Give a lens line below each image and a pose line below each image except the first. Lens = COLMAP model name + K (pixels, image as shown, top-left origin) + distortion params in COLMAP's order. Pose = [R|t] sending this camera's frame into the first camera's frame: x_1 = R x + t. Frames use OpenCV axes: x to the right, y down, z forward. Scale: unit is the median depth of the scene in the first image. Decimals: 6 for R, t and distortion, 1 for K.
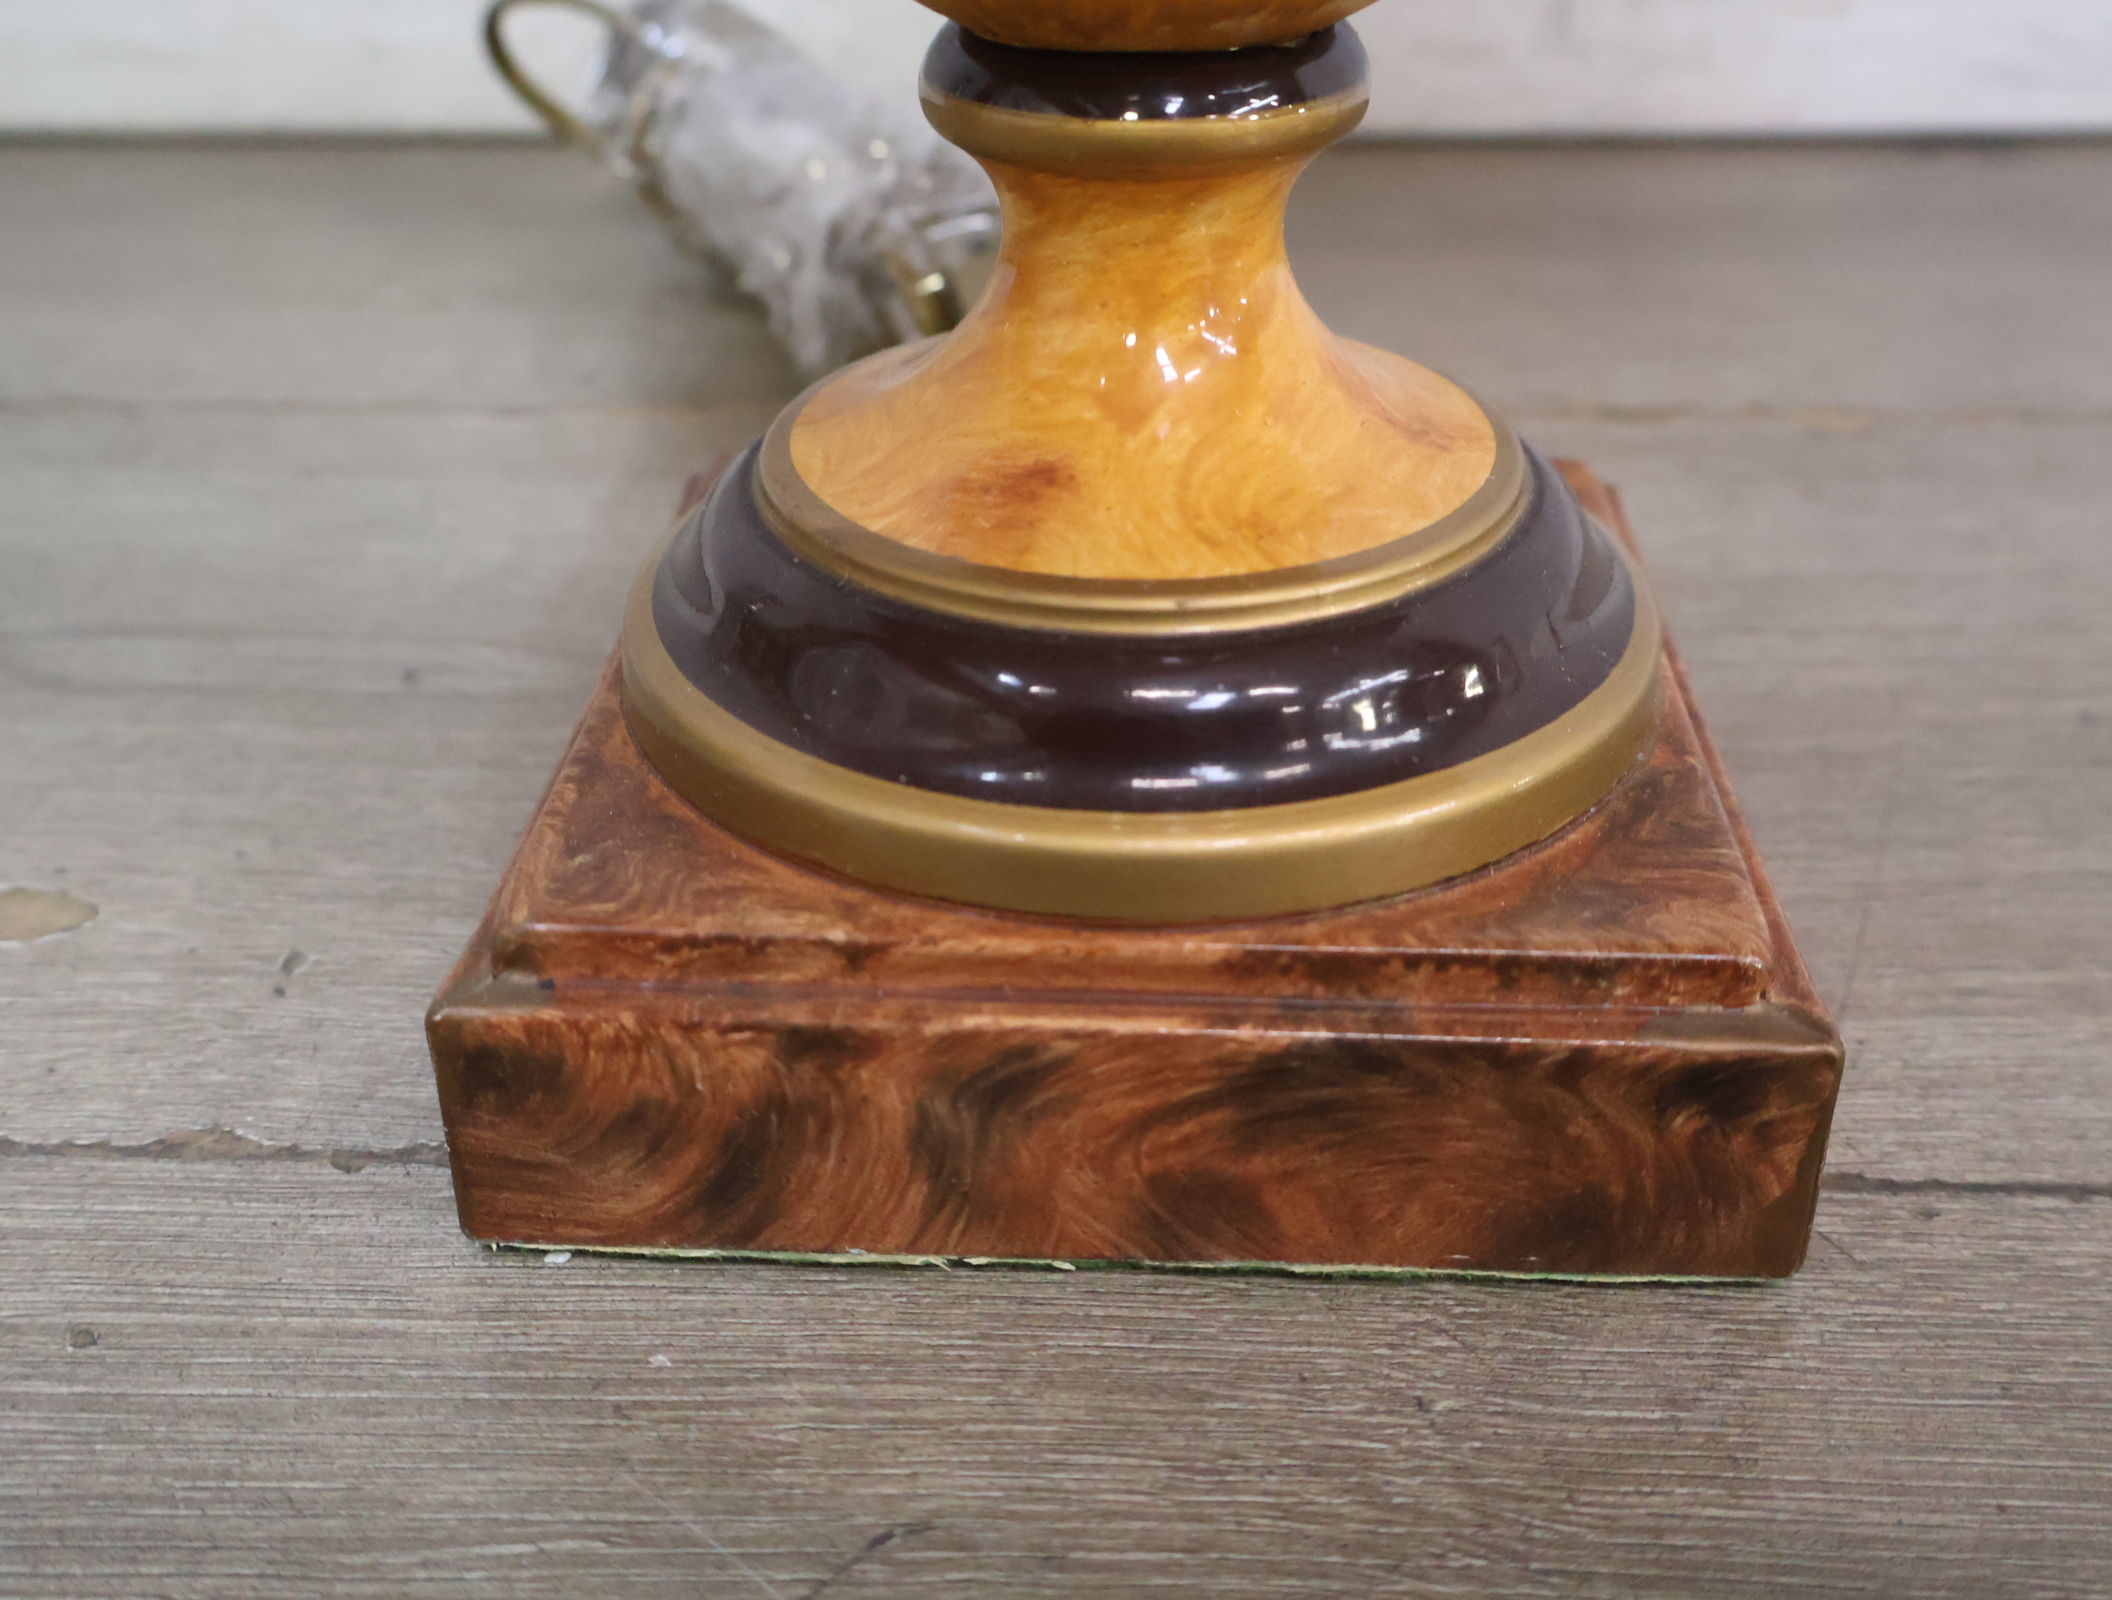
lens RADIAL K [[2281.3, 0, 1038.4], [0, 2281.3, 786.0], [0, 0, 1]] dist [0.014084, 0.000000]
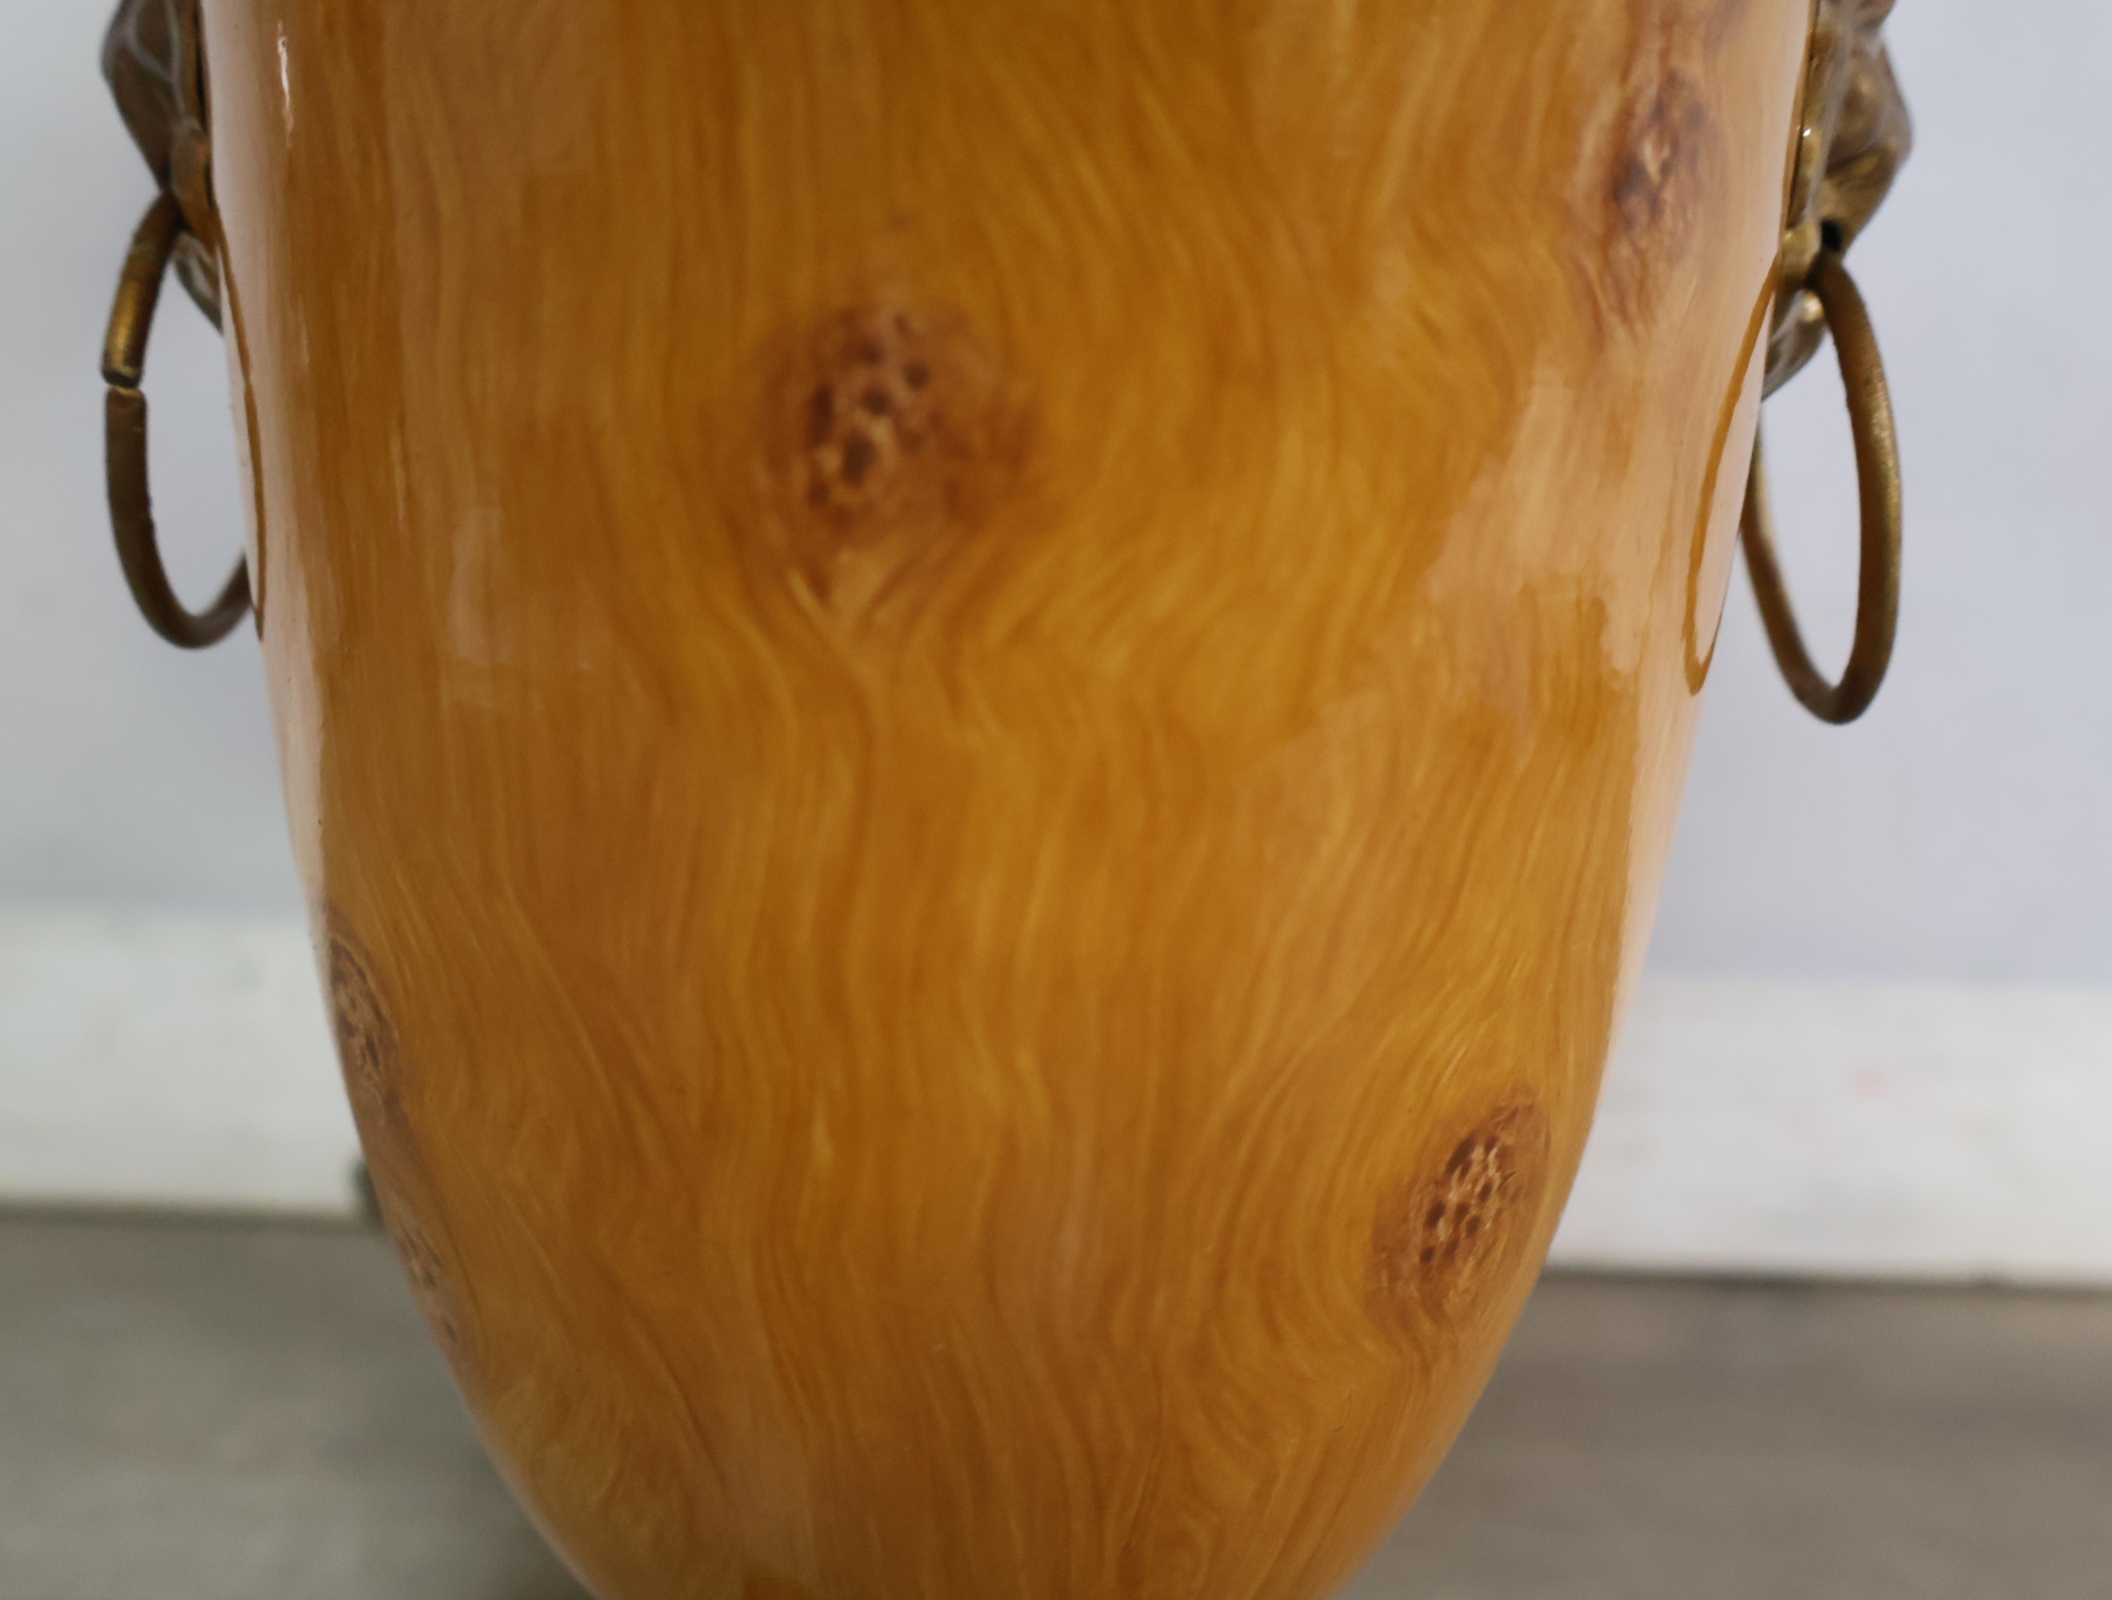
lens RADIAL K [[2281.3, 0, 1055.0], [0, 2281.3, 783.0], [0, 0, 1]] dist [0.014084, 0.000000]
pose [[0.997066, 0.042582, 0.063602, 0.010385], [-0.020514, 0.949229, -0.313917, -0.420851], [-0.073740, 0.311692, 0.947318, -0.126016]]
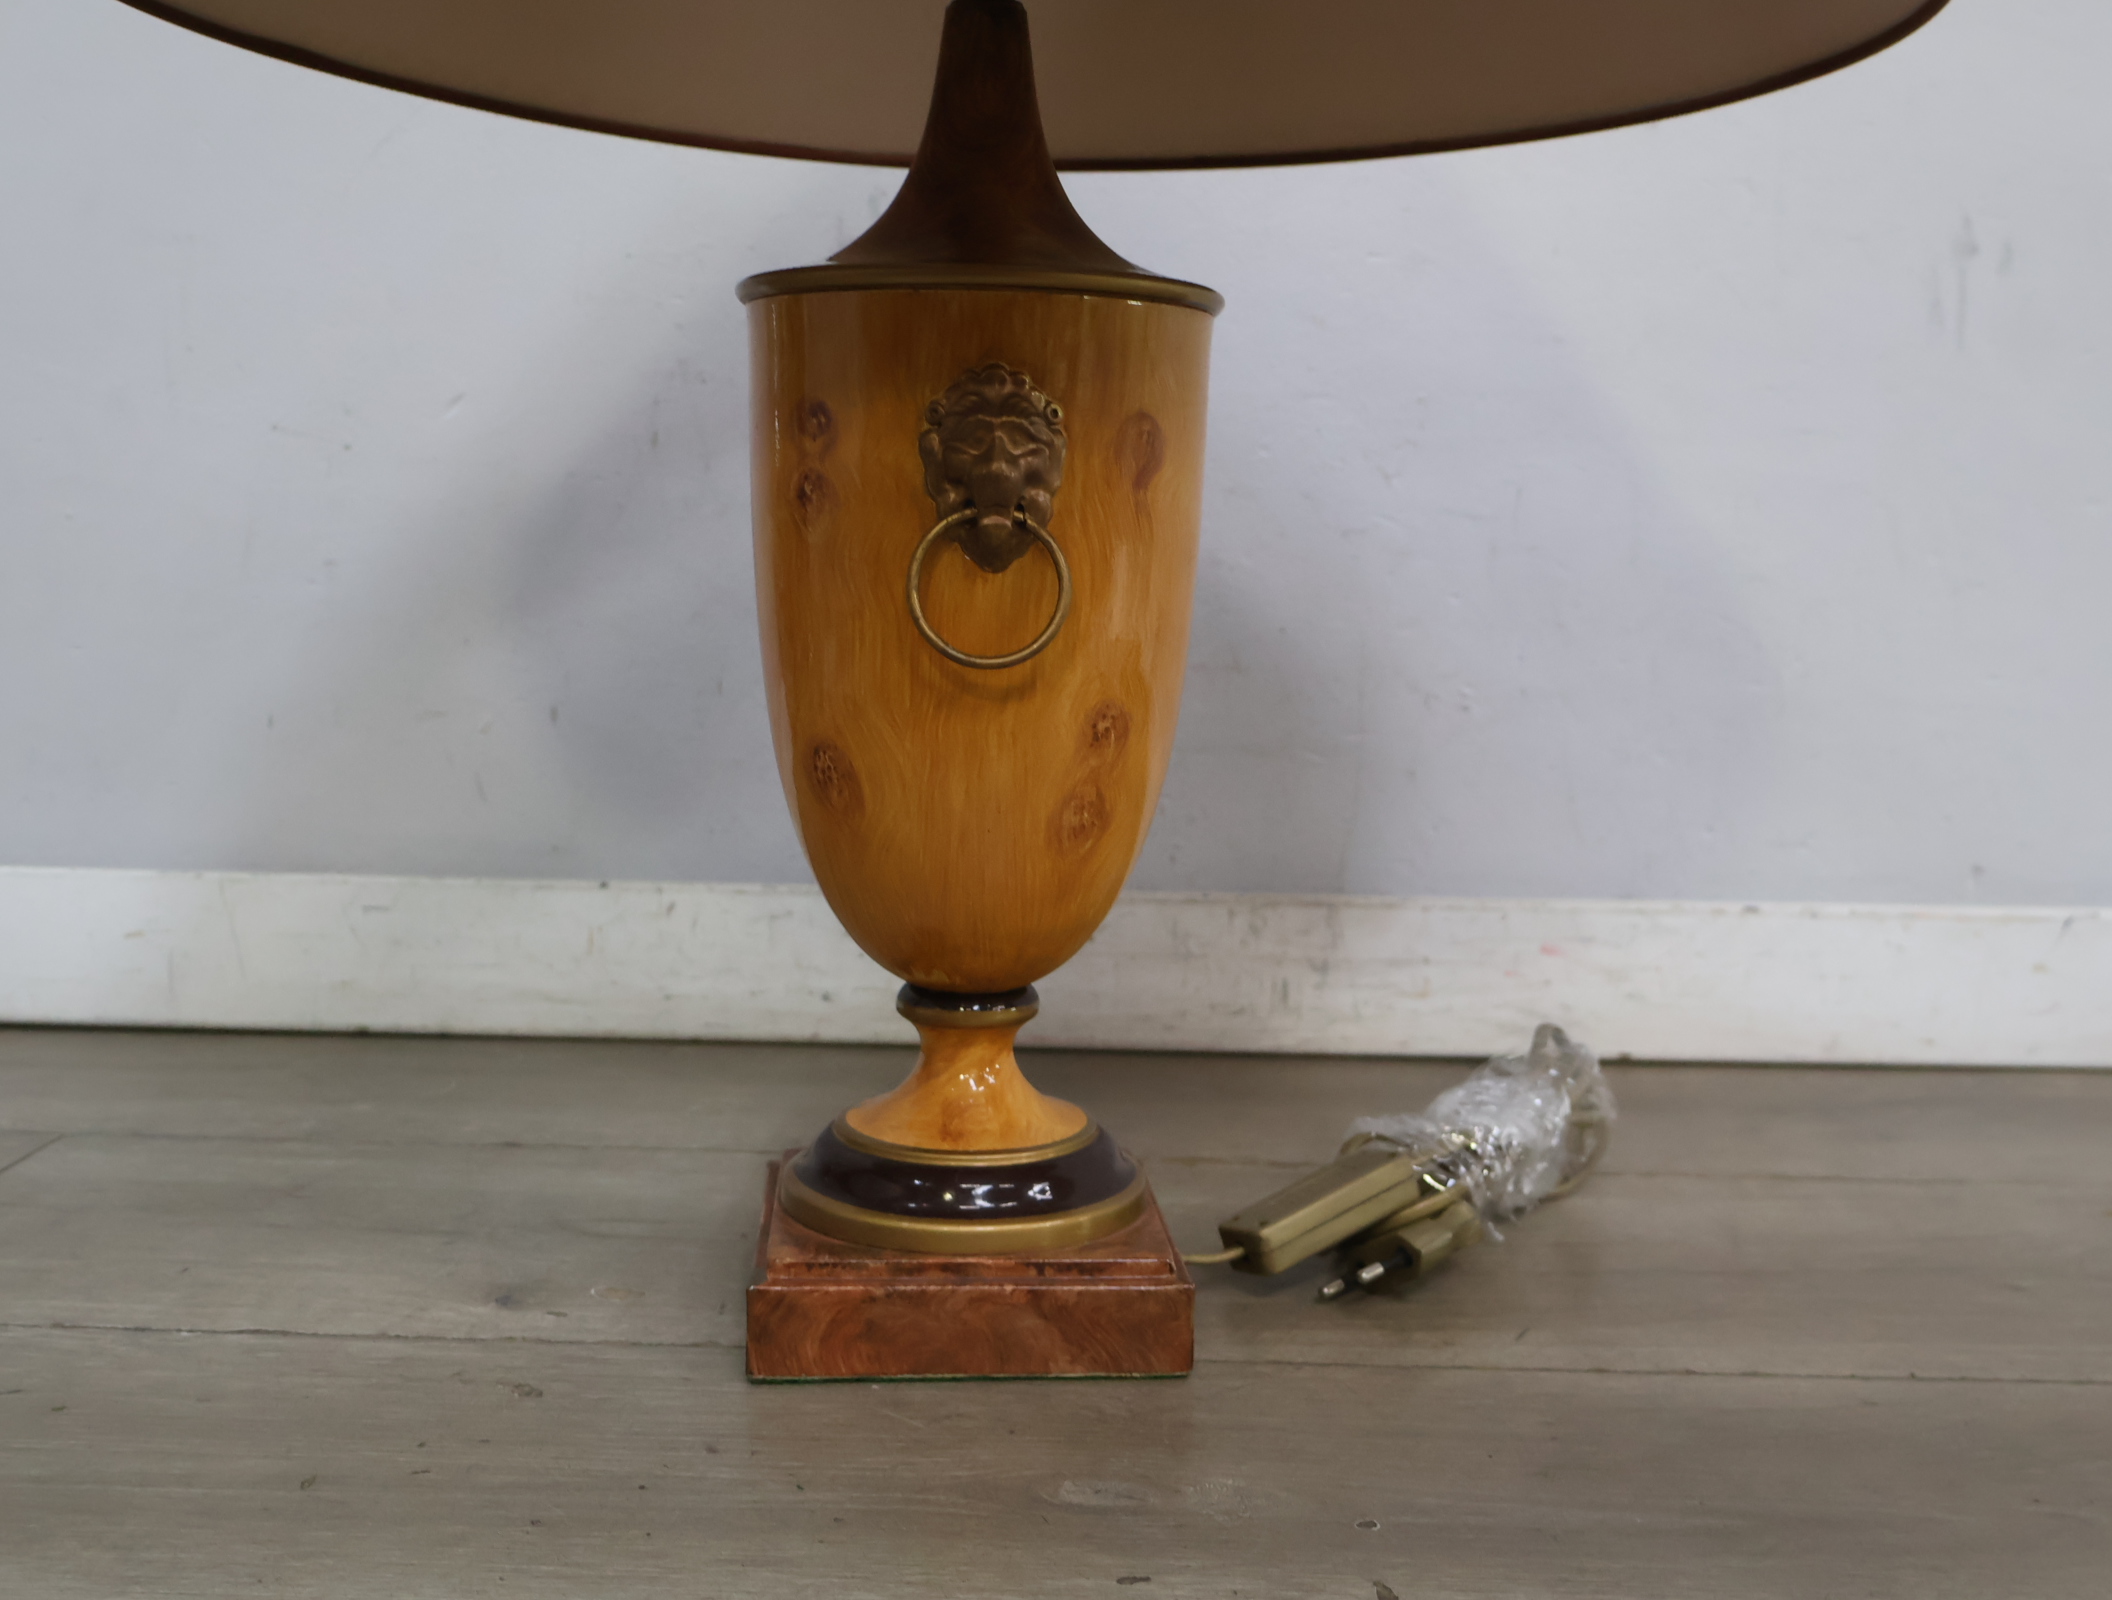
lens RADIAL K [[2281.3, 0, 1059.2], [0, 2281.3, 818.2], [0, 0, 1]] dist [0.014084, 0.000000]
pose [[0.999603, 0.025765, 0.011400, 0.028259], [-0.019104, 0.917217, -0.397929, 0.776578], [-0.020709, 0.397553, 0.917345, -2.155701]]
